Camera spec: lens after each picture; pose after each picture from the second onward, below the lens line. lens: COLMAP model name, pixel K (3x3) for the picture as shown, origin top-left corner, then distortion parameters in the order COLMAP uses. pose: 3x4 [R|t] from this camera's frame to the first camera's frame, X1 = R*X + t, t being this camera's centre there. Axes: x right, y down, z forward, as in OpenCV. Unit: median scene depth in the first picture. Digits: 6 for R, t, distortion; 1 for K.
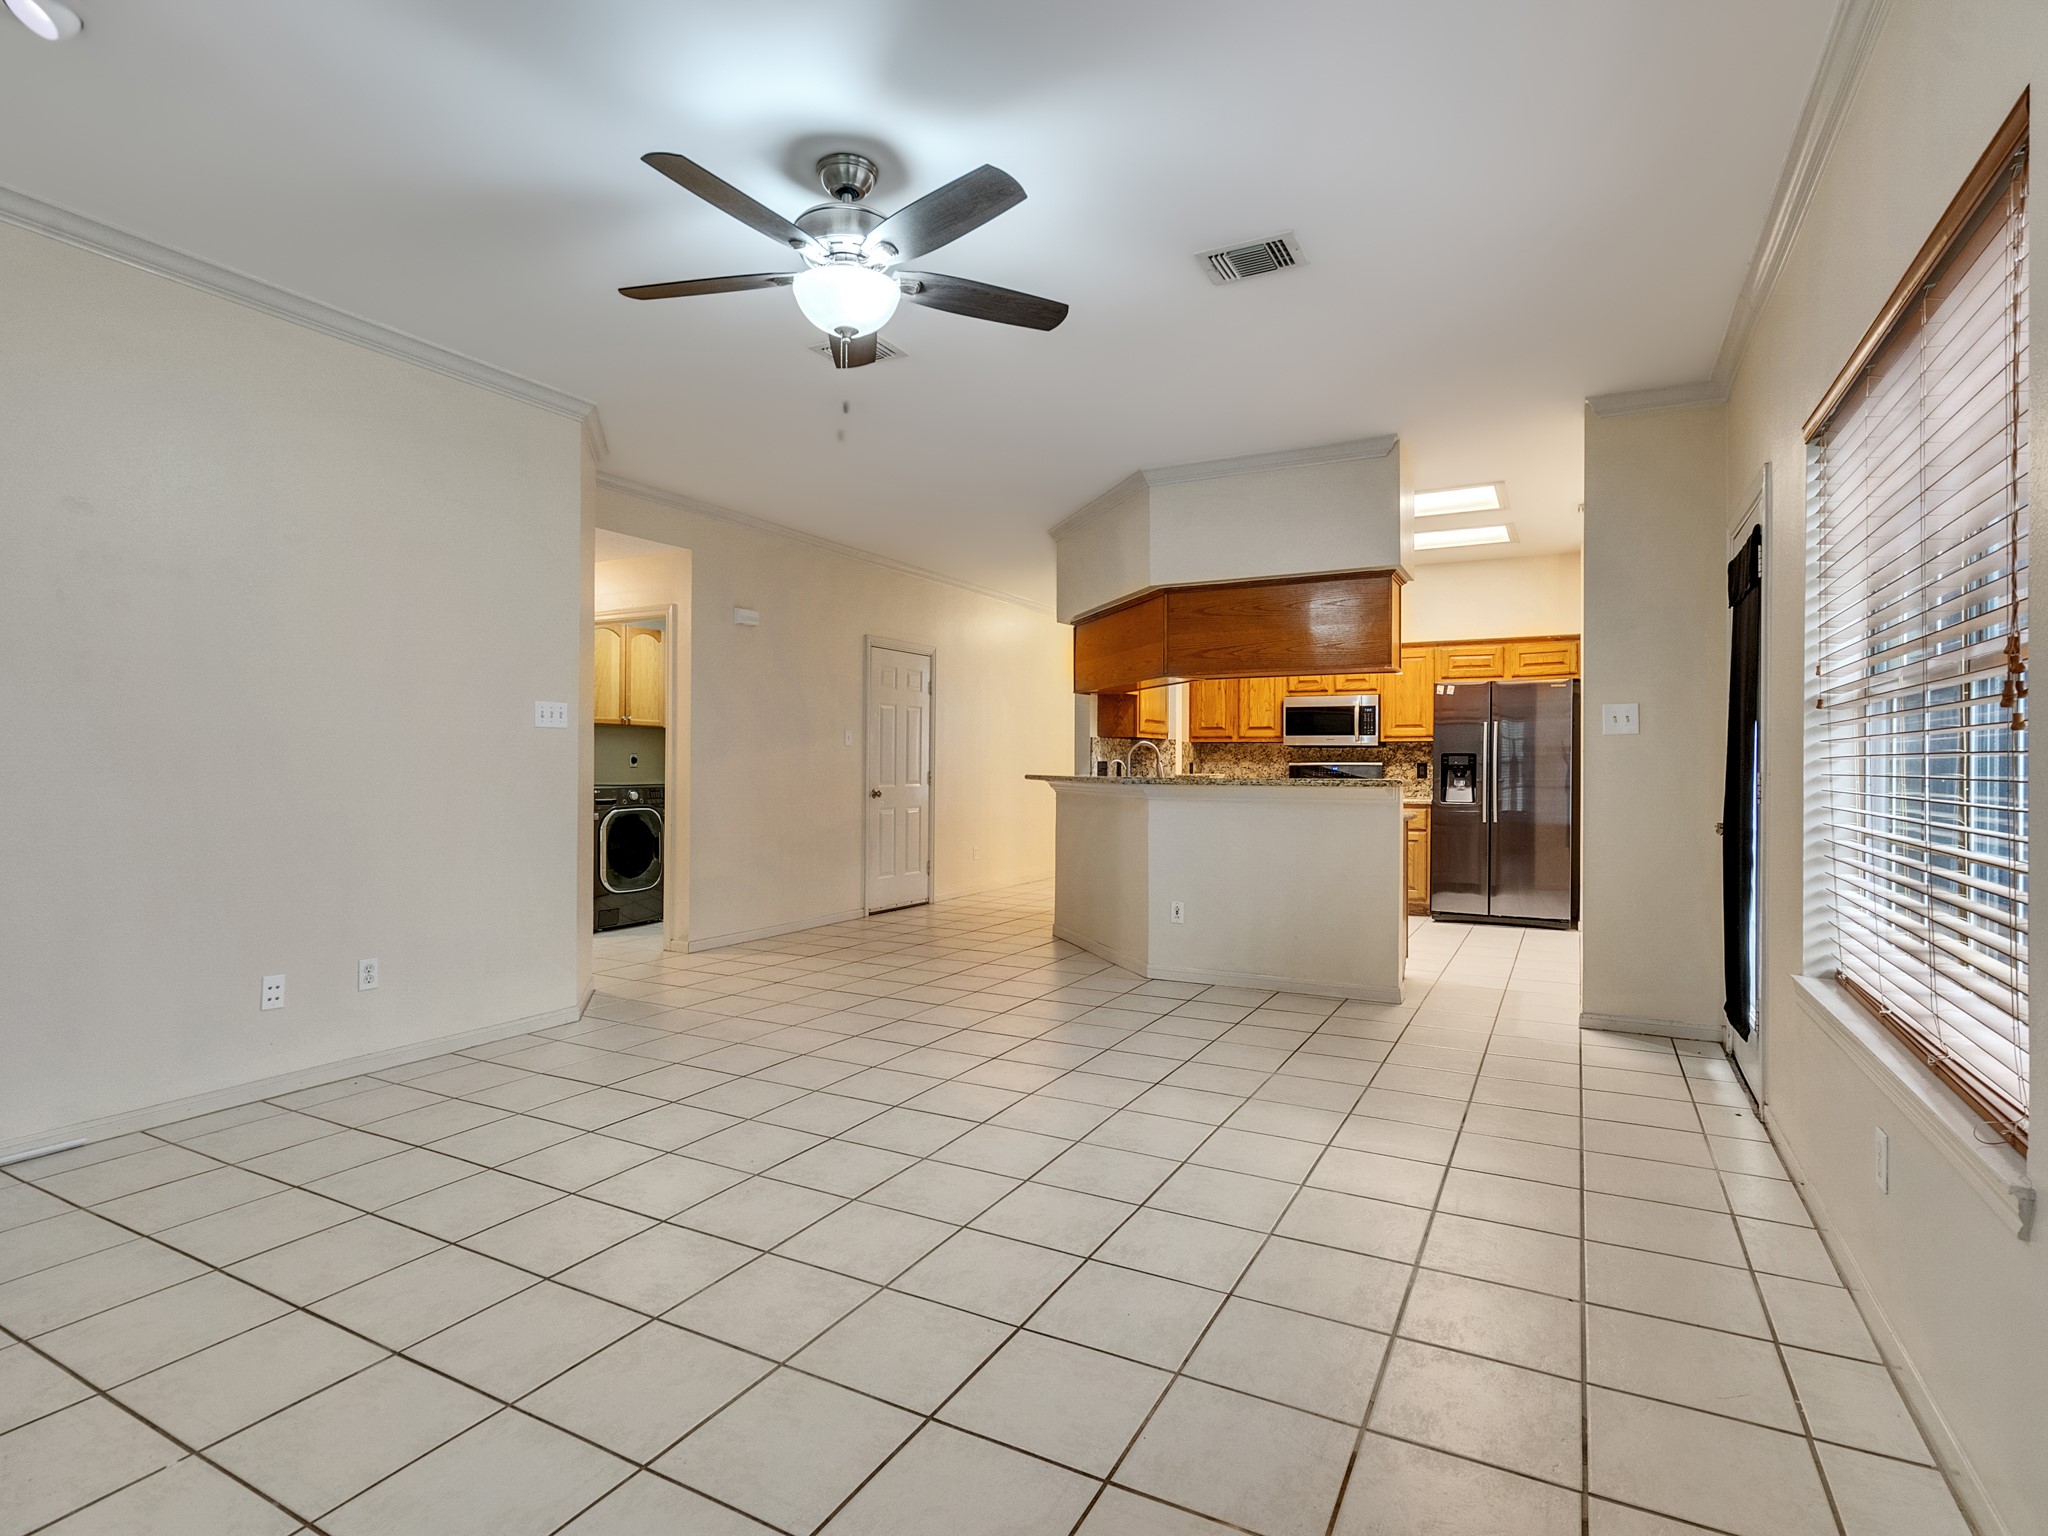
lens RADIAL K [[1046.6, 0, 1007.5], [0, 1046.6, 766.0], [0, 0, 1]] dist [-0.007742, 0.004762]
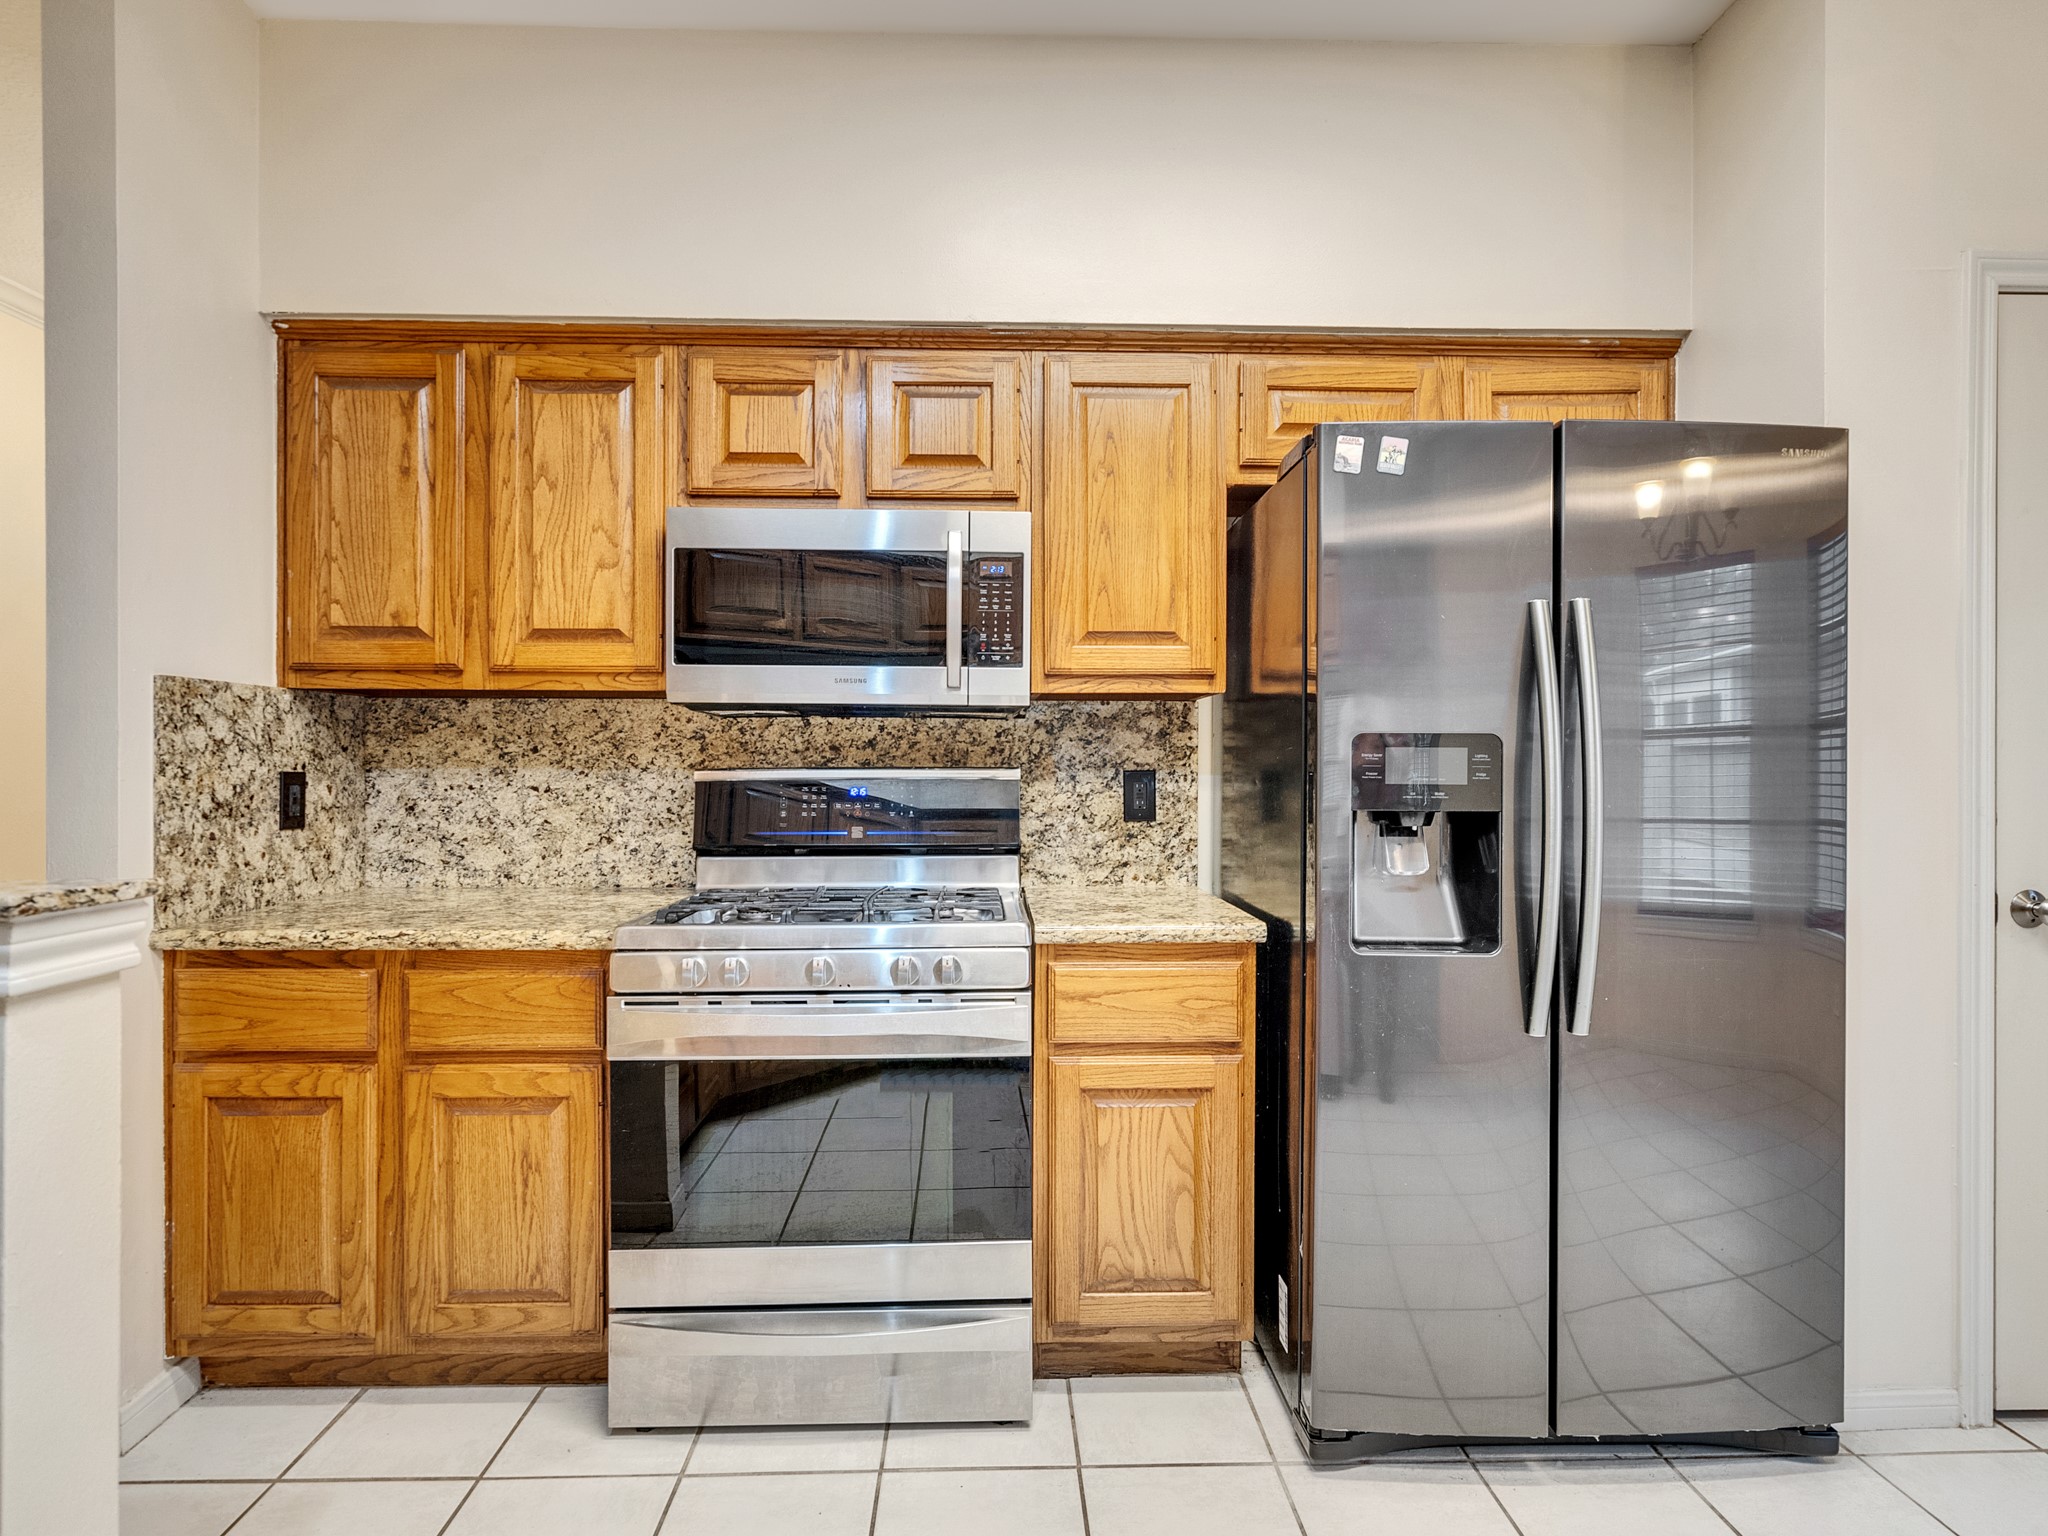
lens RADIAL K [[1046.6, 0, 1006.6], [0, 1046.6, 762.4], [0, 0, 1]] dist [-0.007742, 0.004762]
pose [[0.865612, -0.003713, 0.500702, 0.217936], [0.001523, 0.999987, 0.004784, -0.007004], [-0.500713, -0.003378, 0.865607, 0.775783]]
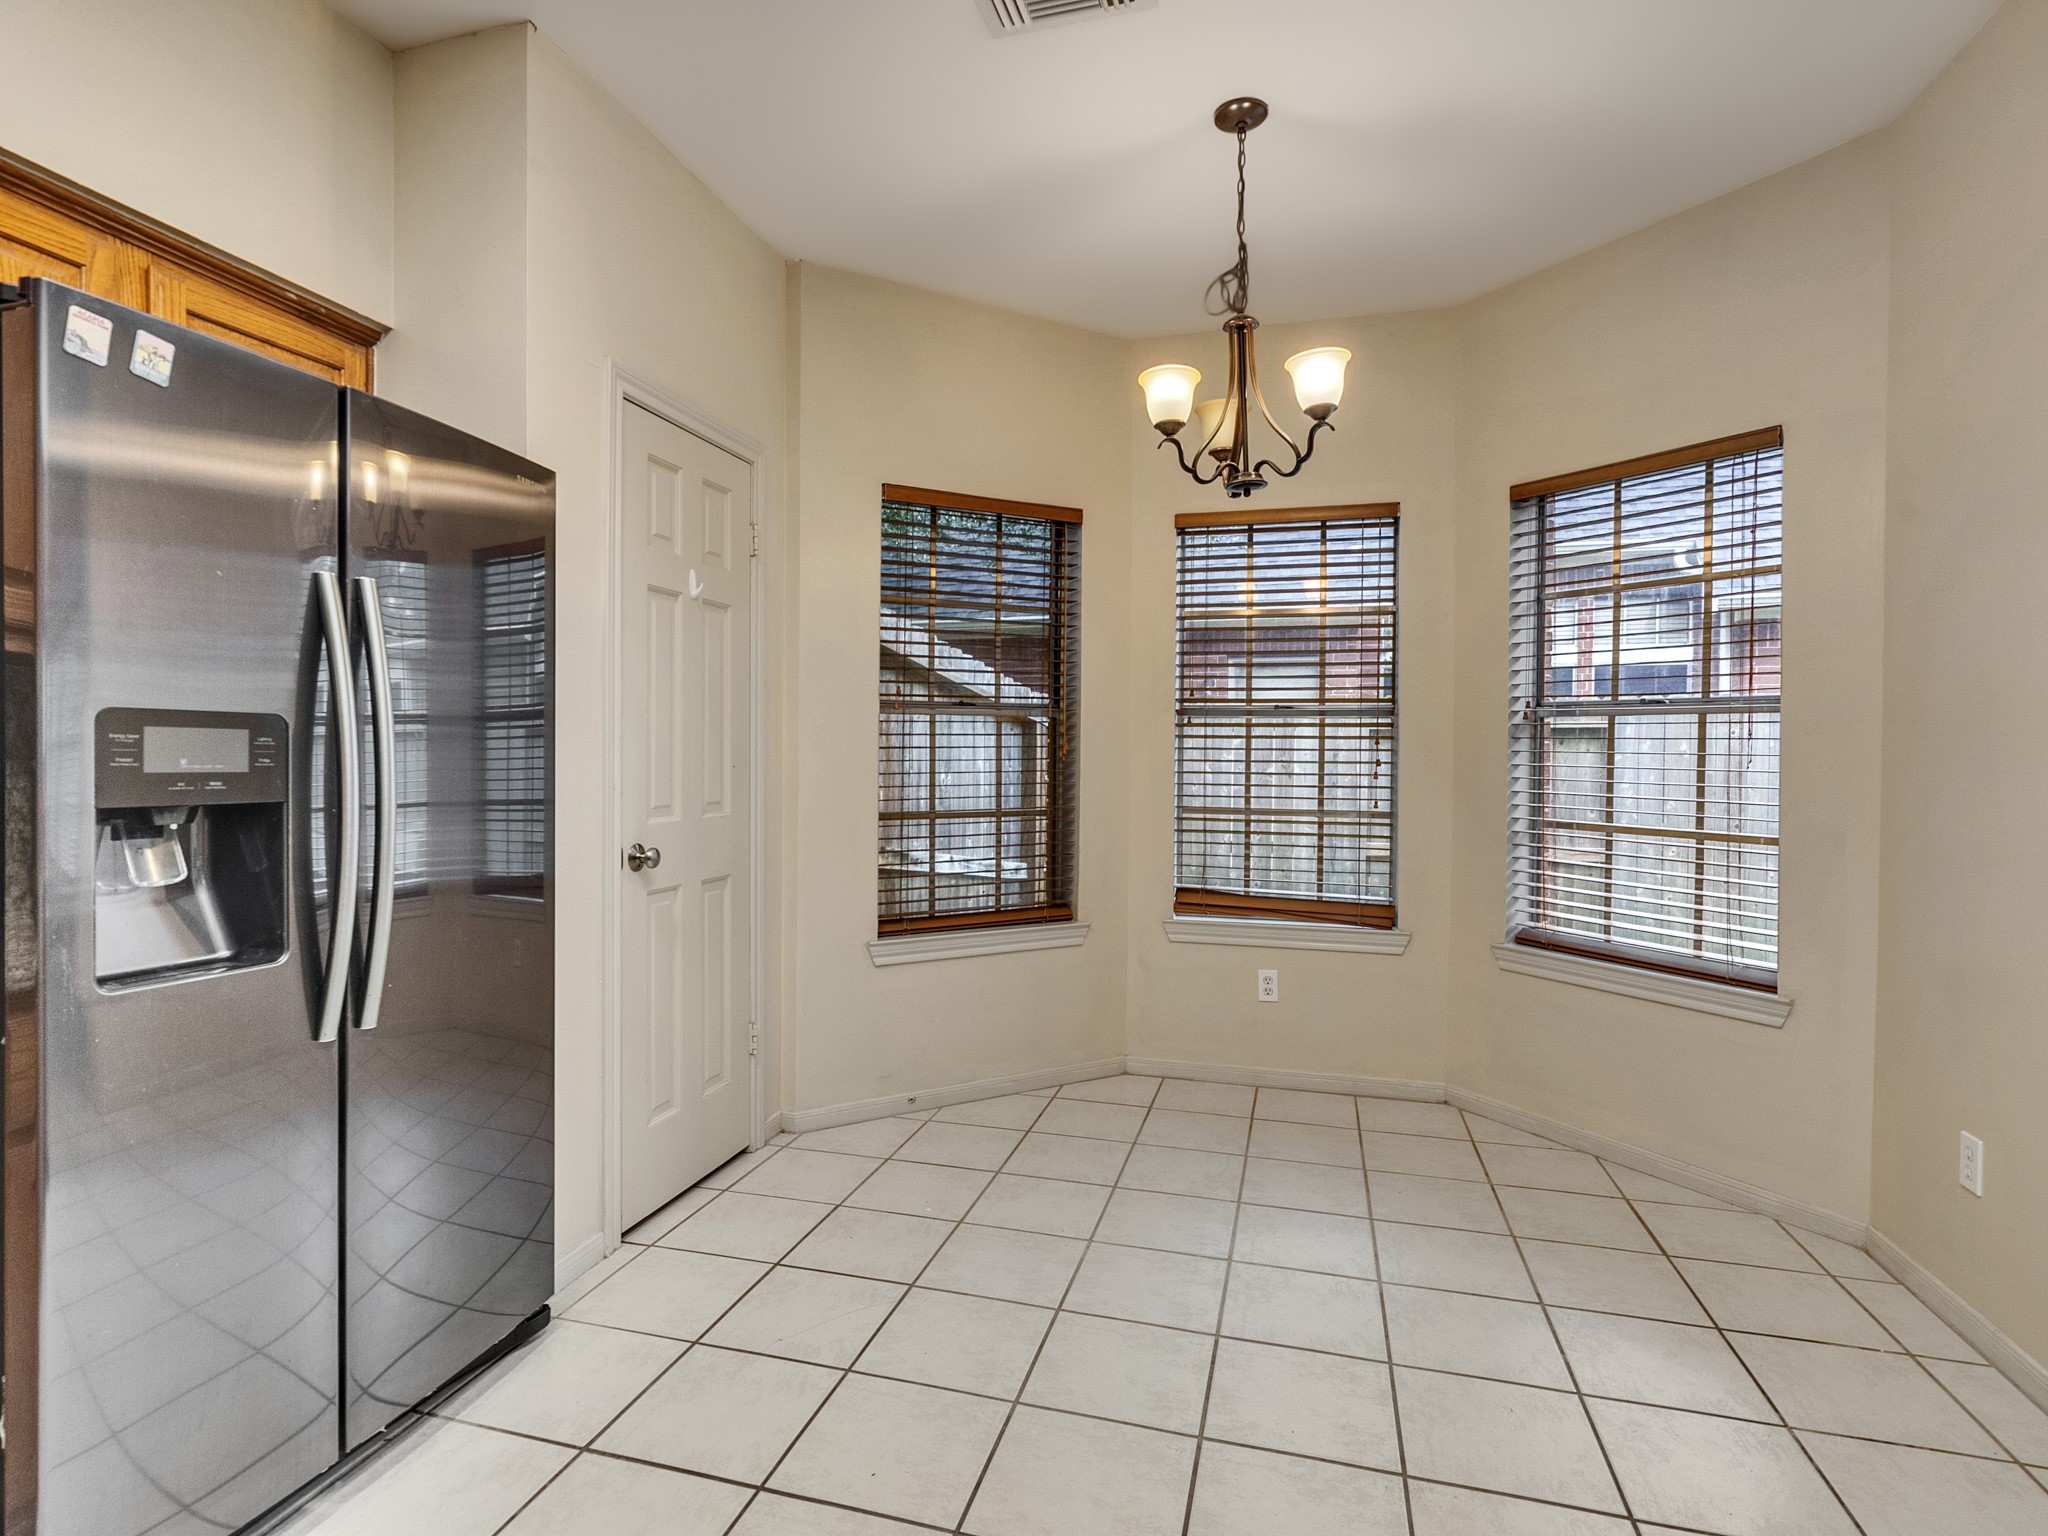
lens RADIAL K [[1046.6, 0, 1022.9], [0, 1046.6, 771.9], [0, 0, 1]] dist [-0.007742, 0.004762]
pose [[-0.214363, -0.021077, 0.976527, 0.197504], [-0.007385, 0.999774, 0.019958, -0.006089], [-0.976726, -0.002933, -0.214470, 0.818010]]
